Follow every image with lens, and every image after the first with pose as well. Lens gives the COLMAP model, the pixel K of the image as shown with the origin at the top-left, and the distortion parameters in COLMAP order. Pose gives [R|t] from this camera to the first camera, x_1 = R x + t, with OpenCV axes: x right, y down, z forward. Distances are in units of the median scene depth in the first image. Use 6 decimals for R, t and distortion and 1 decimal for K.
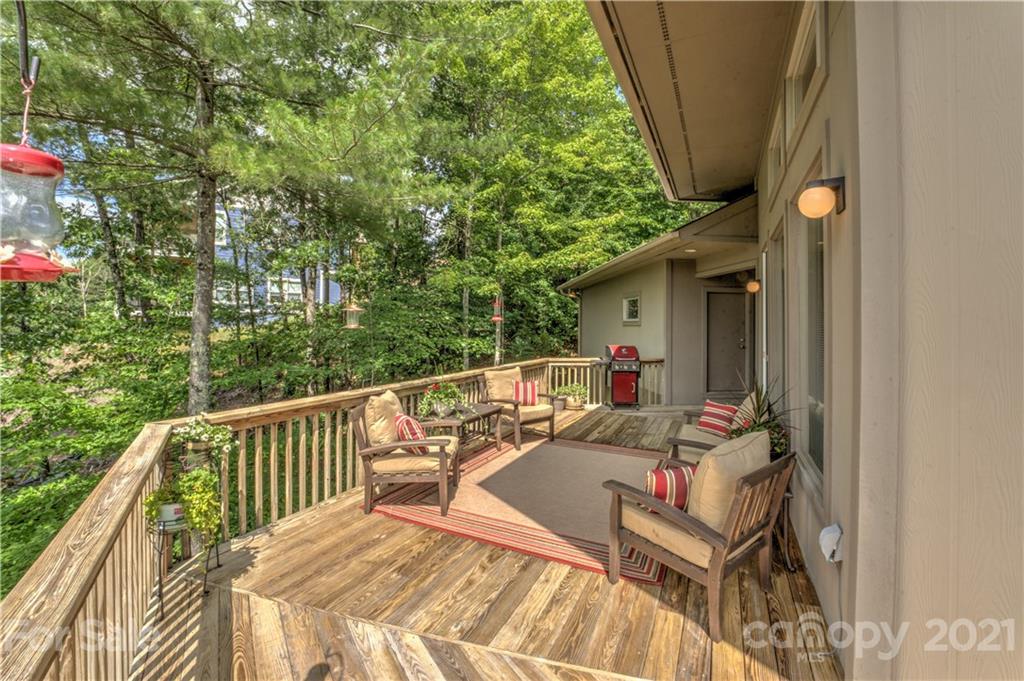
lens RADIAL K [[407.8, 0, 519.2], [0, 407.8, 339.7], [0, 0, 1]] dist [-0.024048, 0.000070]
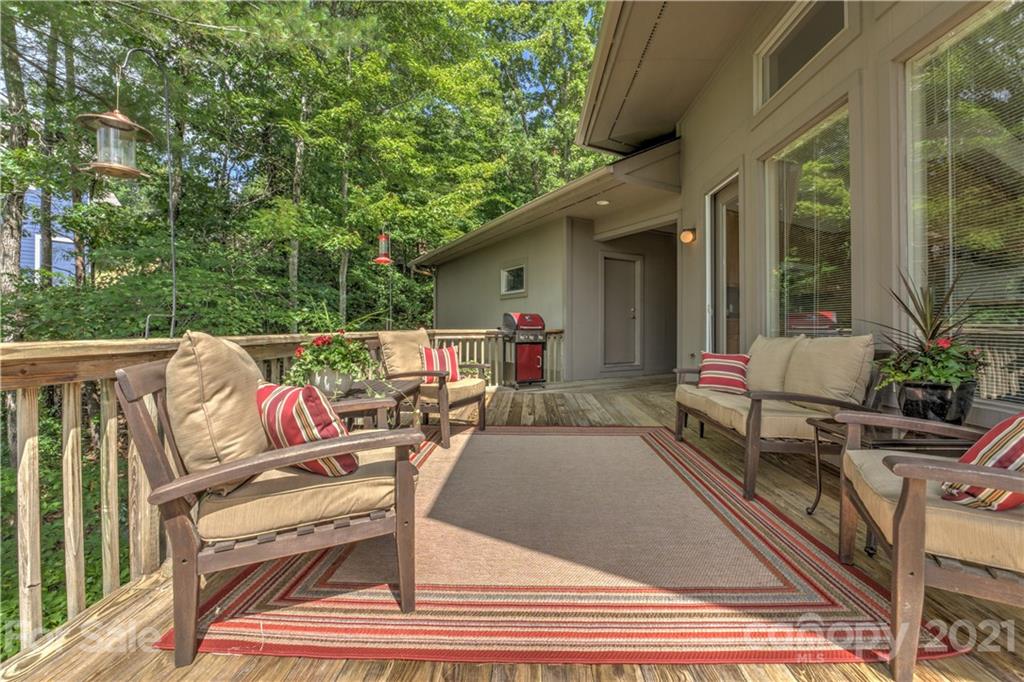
lens RADIAL K [[407.8, 0, 519.2], [0, 407.8, 340.2], [0, 0, 1]] dist [-0.024048, 0.000070]
pose [[0.909804, -0.019065, 0.414600, -0.212590], [0.017282, 0.999818, 0.008051, 0.129375], [-0.414678, -0.000159, 0.909968, 0.486620]]
